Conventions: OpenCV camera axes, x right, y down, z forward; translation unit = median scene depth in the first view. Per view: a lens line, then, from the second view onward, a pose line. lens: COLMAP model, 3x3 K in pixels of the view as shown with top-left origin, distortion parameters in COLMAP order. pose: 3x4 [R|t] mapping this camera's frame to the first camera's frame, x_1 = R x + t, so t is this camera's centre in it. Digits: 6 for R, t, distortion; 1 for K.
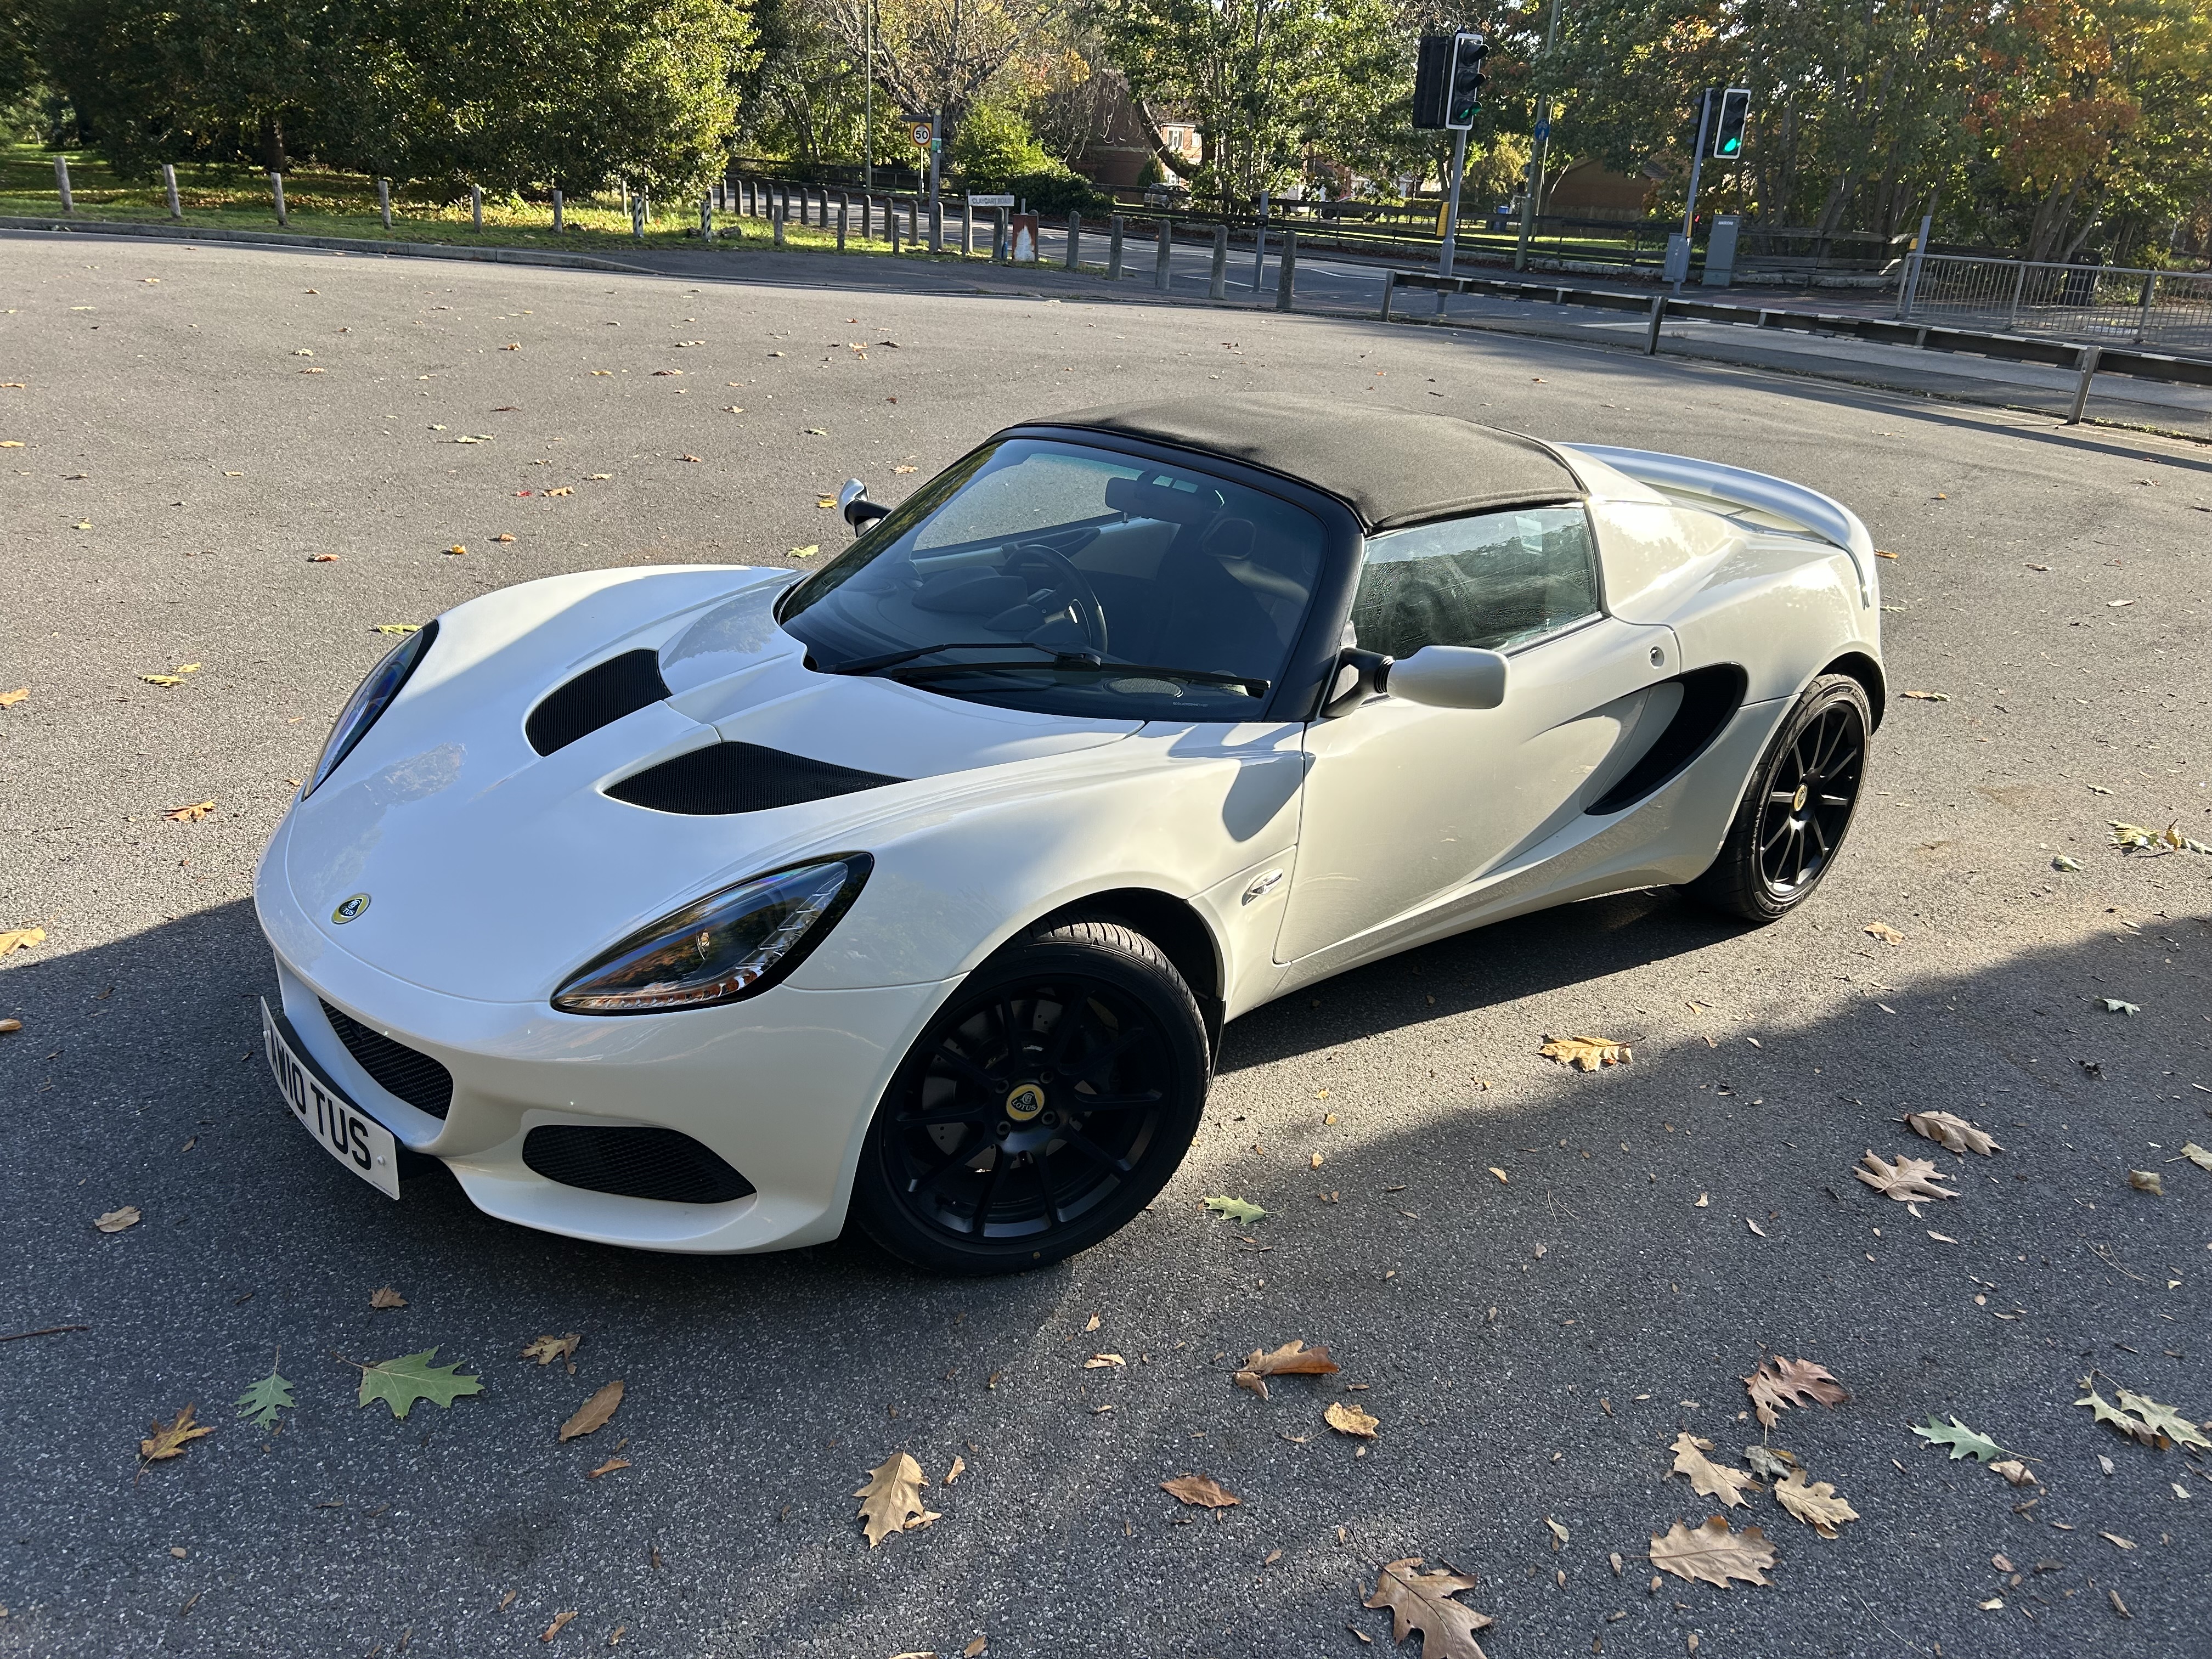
lens RADIAL K [[1716.9, 0, 1067.3], [0, 1716.9, 793.5], [0, 0, 1]] dist [0.012540, -0.000964]
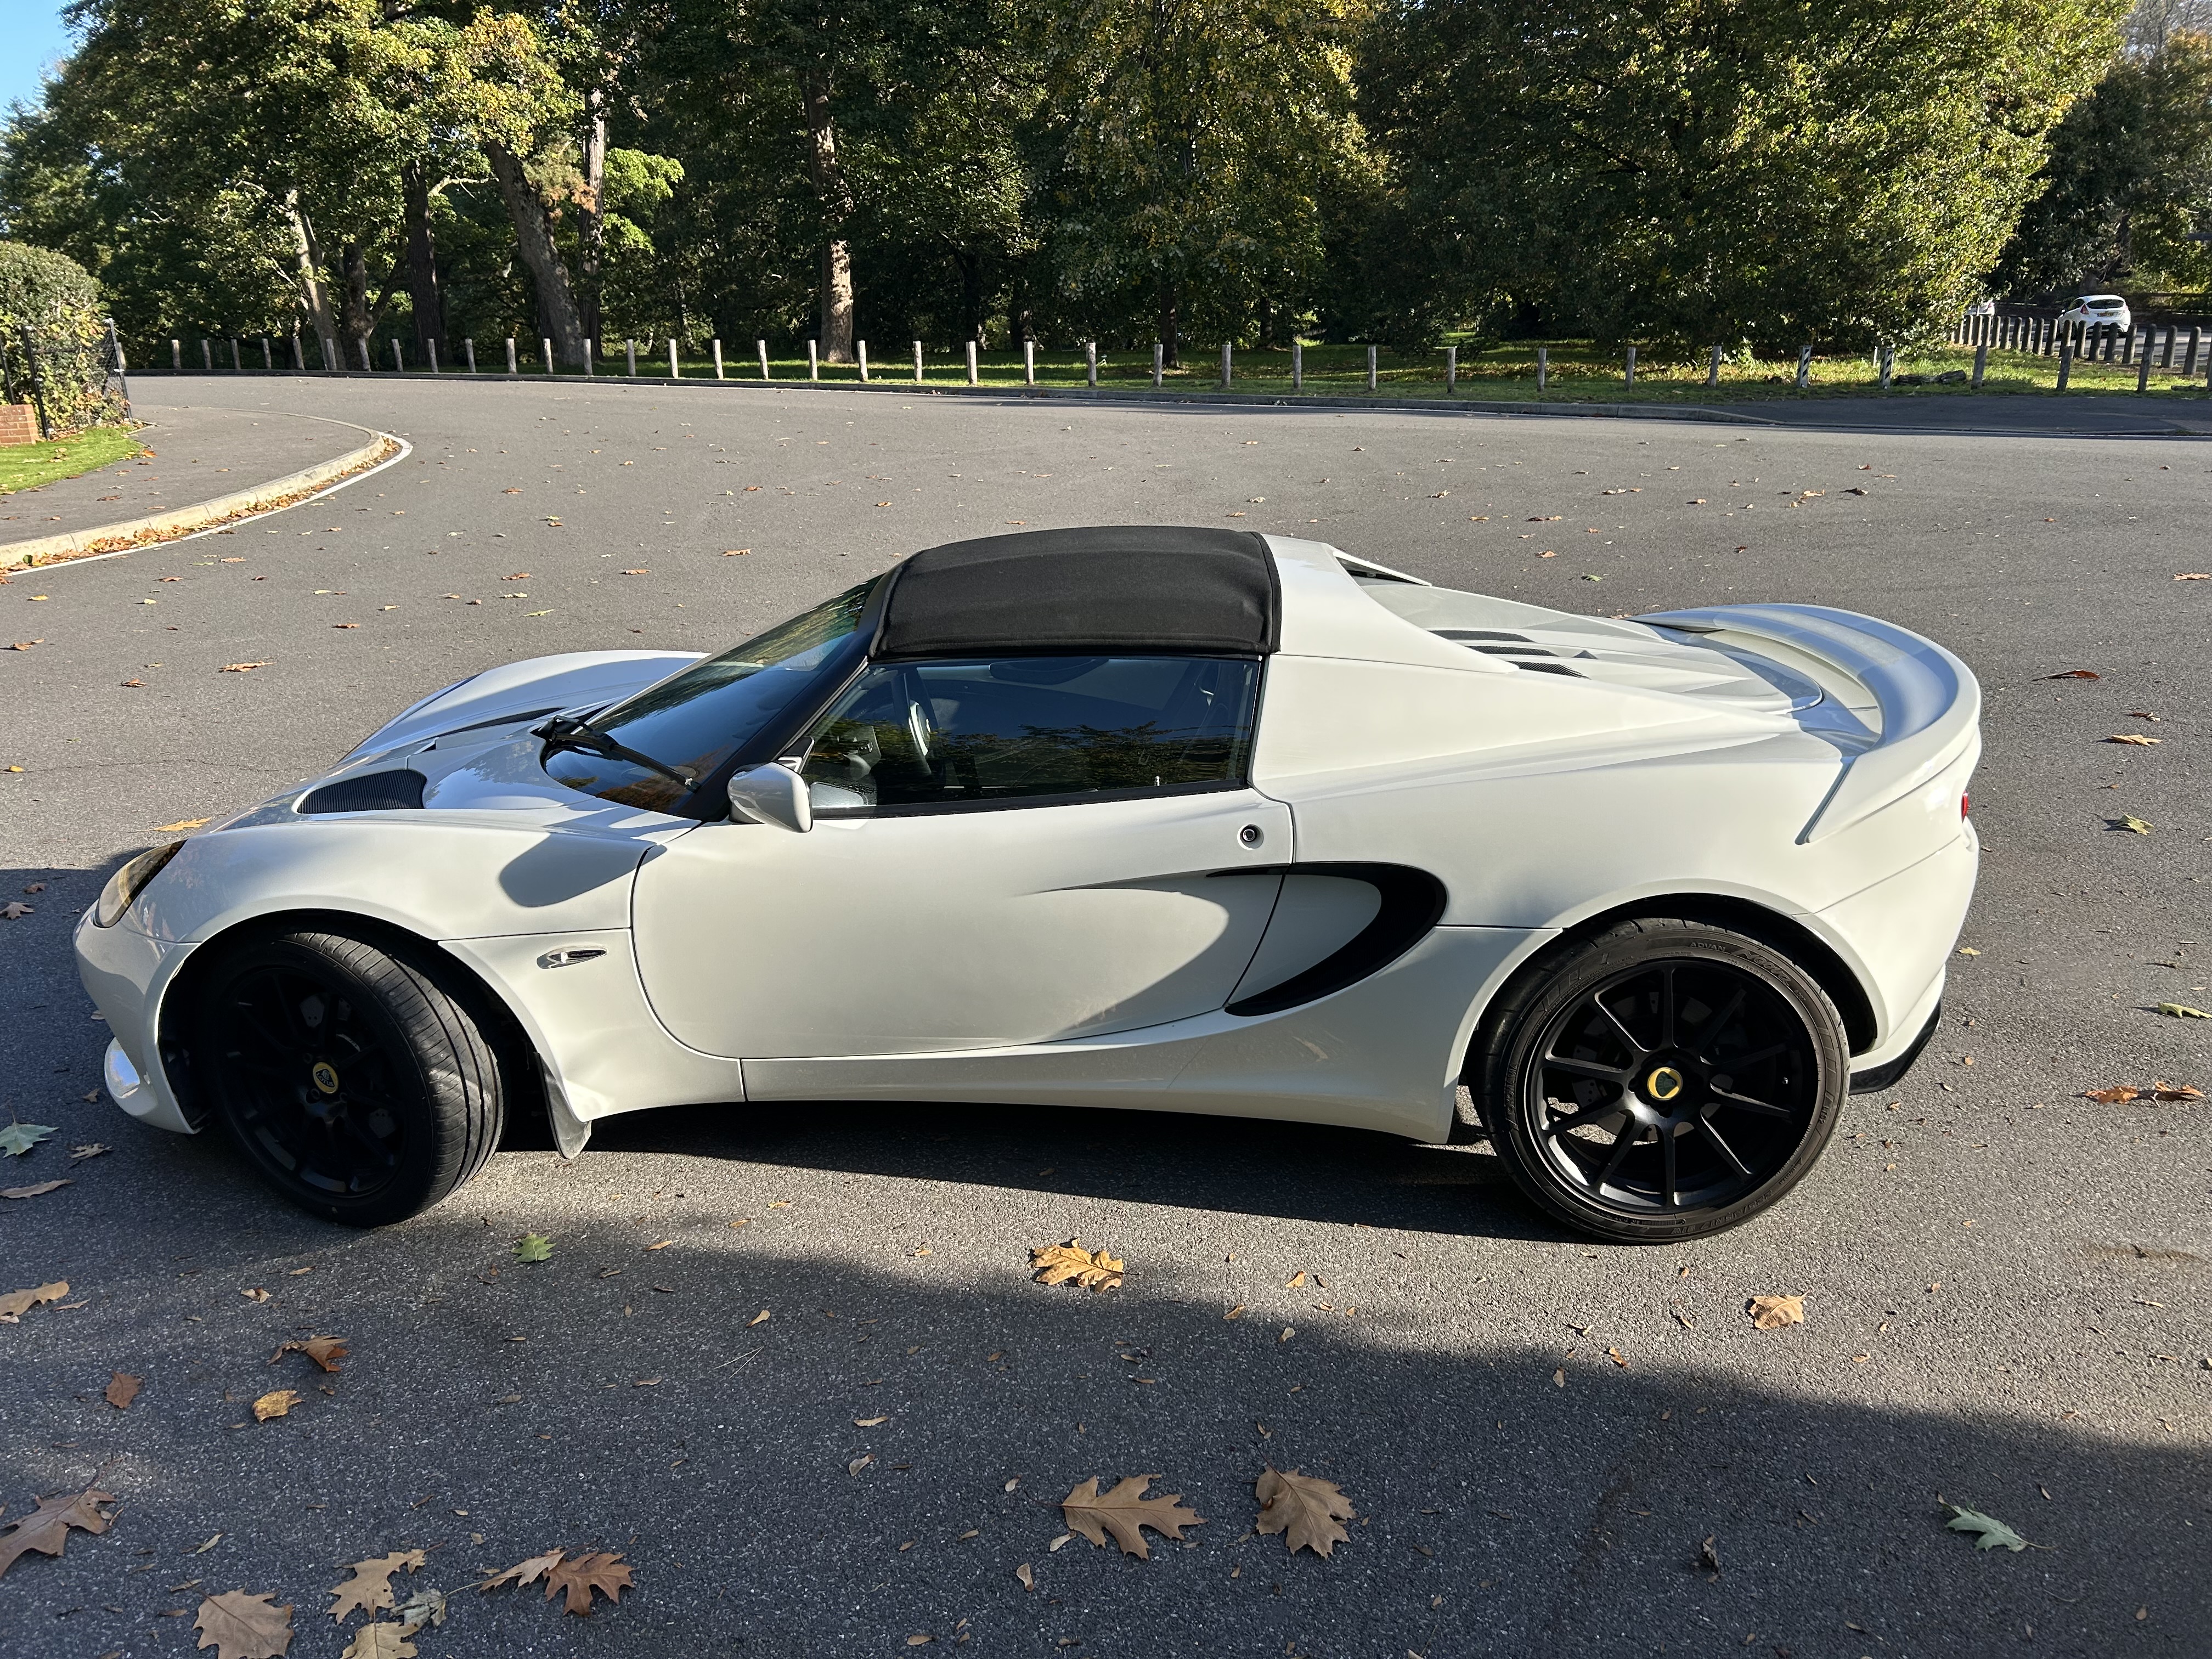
lens RADIAL K [[1670.8, 0, 1106.0], [0, 1670.8, 829.5], [0, 0, 1]] dist [0.035446, -0.024124]
pose [[0.709229, 0.140358, -0.690864, 0.353215], [-0.183284, 0.982992, 0.011551, -0.032441], [0.680735, 0.118432, 0.722892, 0.148802]]
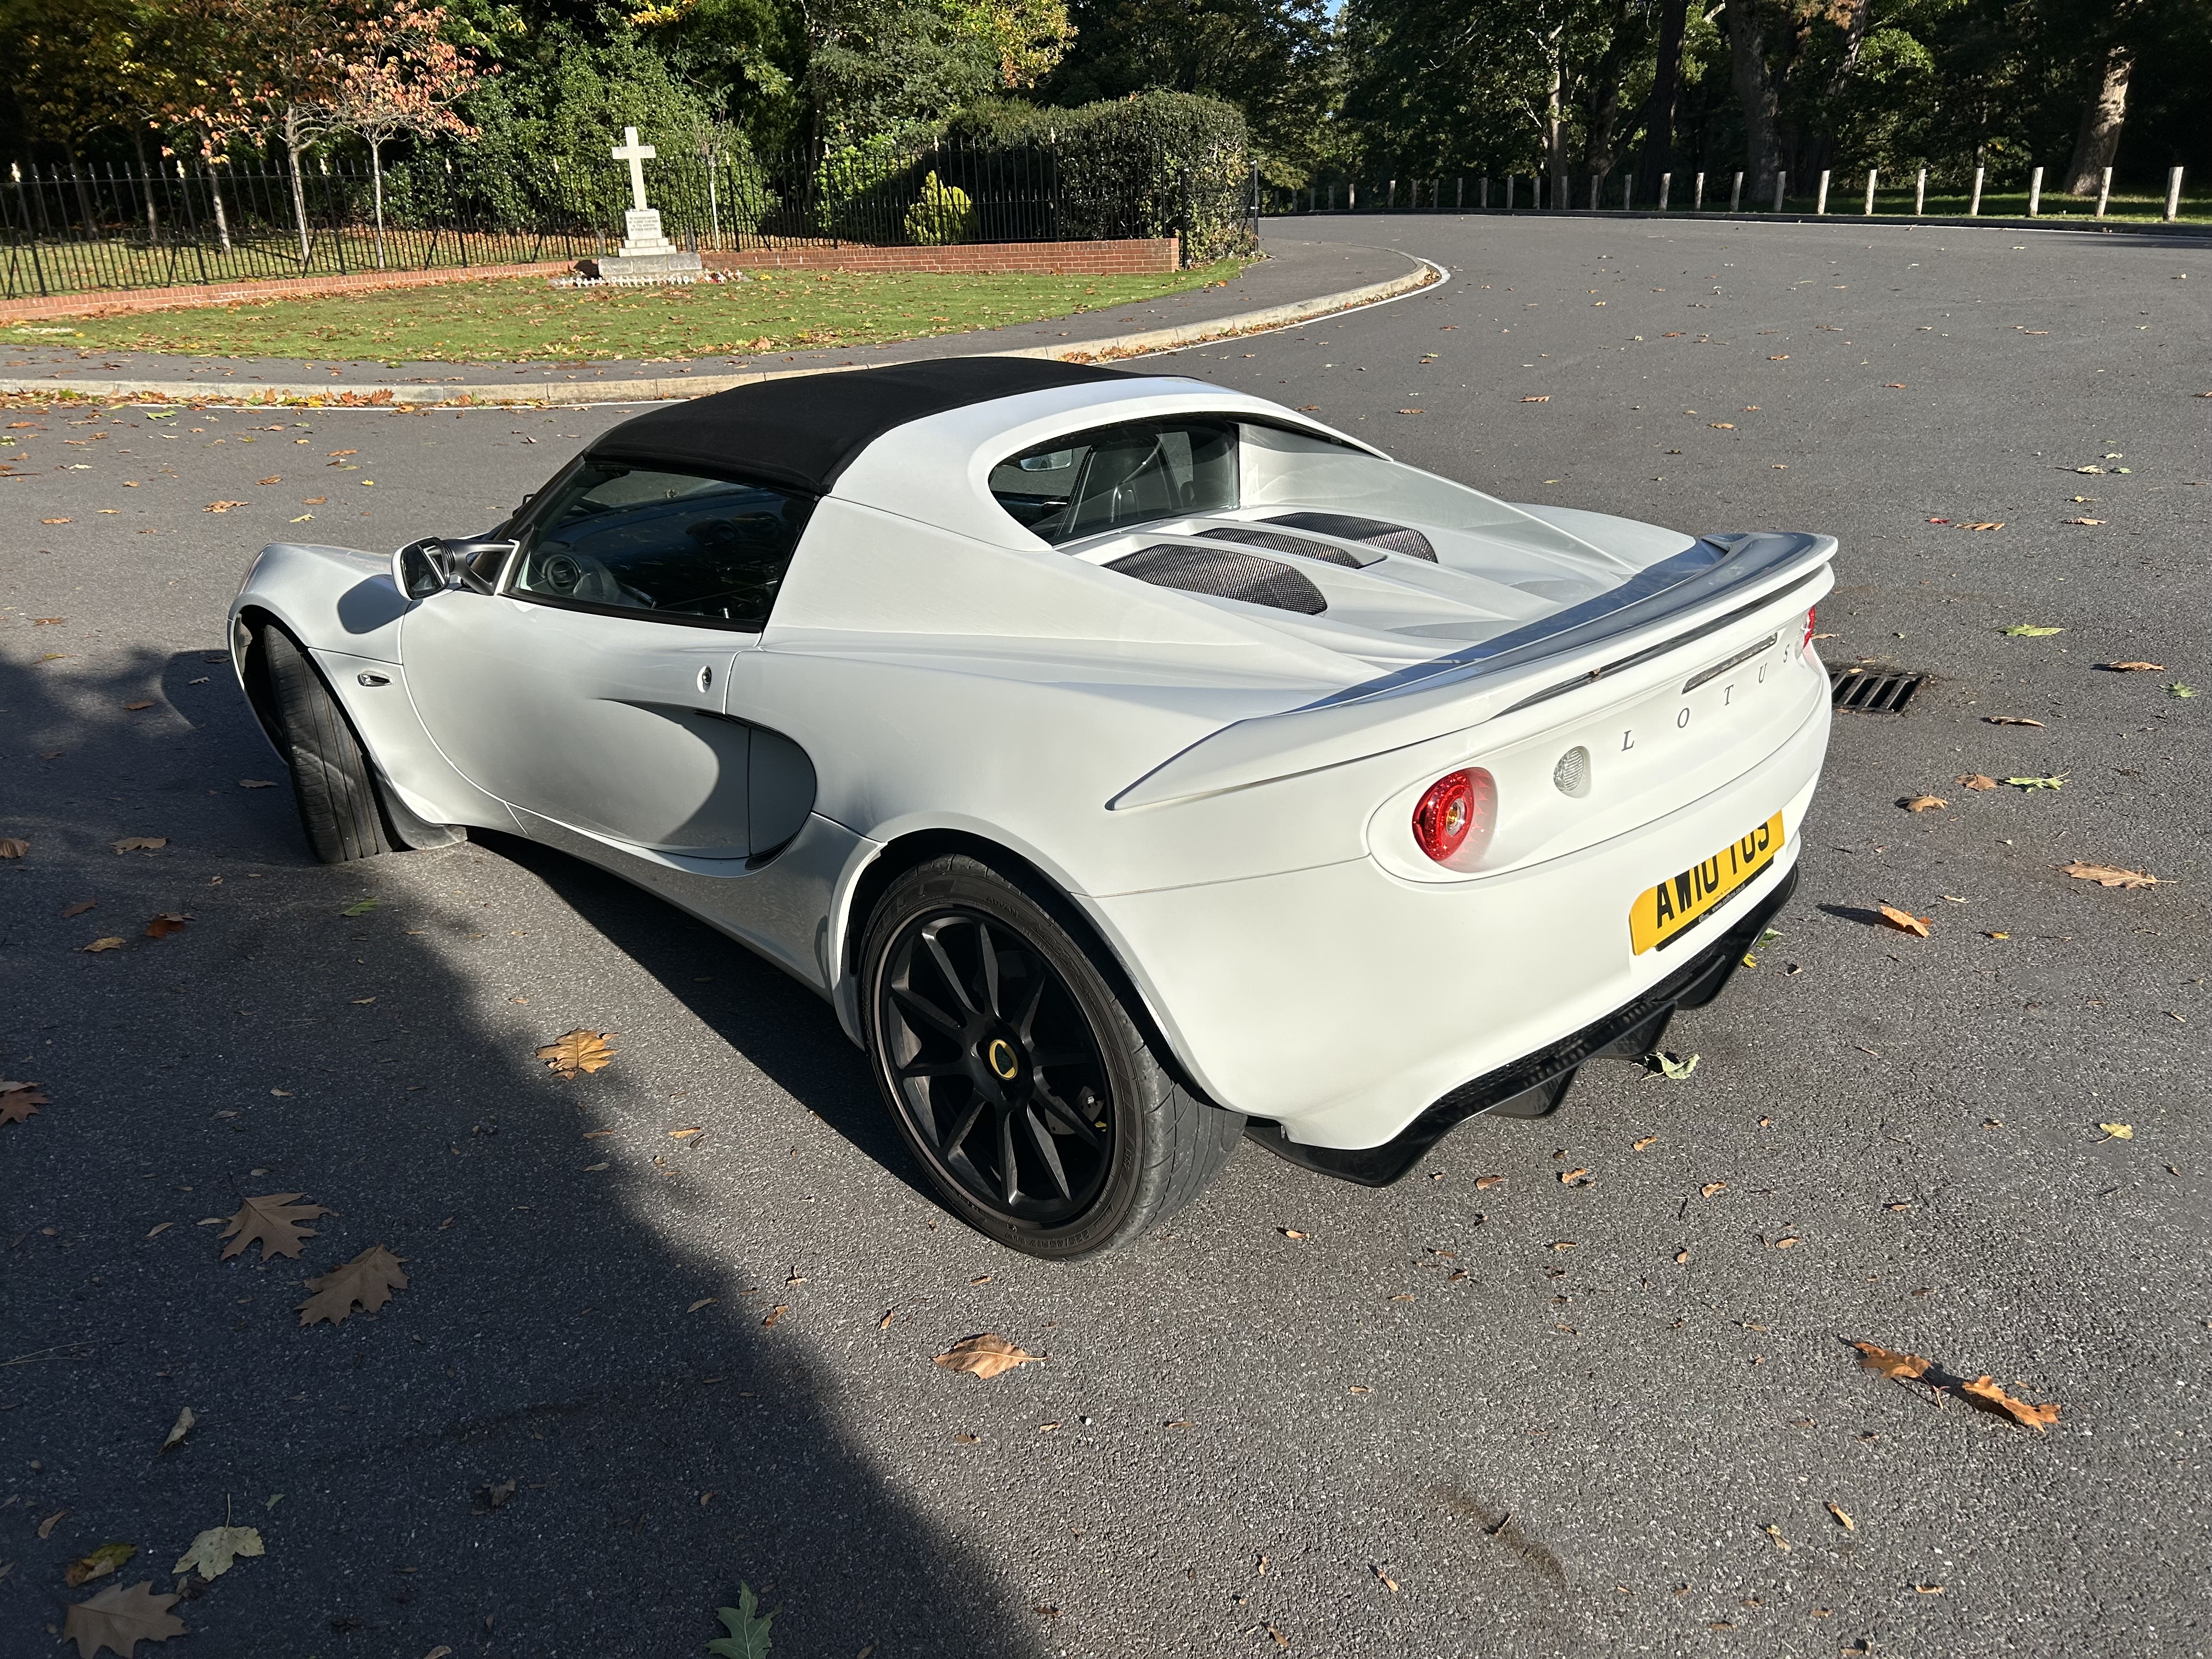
lens RADIAL K [[1651.3, 0, 1058.3], [0, 1651.3, 850.4], [0, 0, 1]] dist [0.026812, -0.007078]
pose [[0.078457, 0.316895, -0.945210, 0.464274], [-0.305500, 0.910159, 0.279785, -0.115309], [0.948954, 0.266810, 0.168220, 0.440926]]
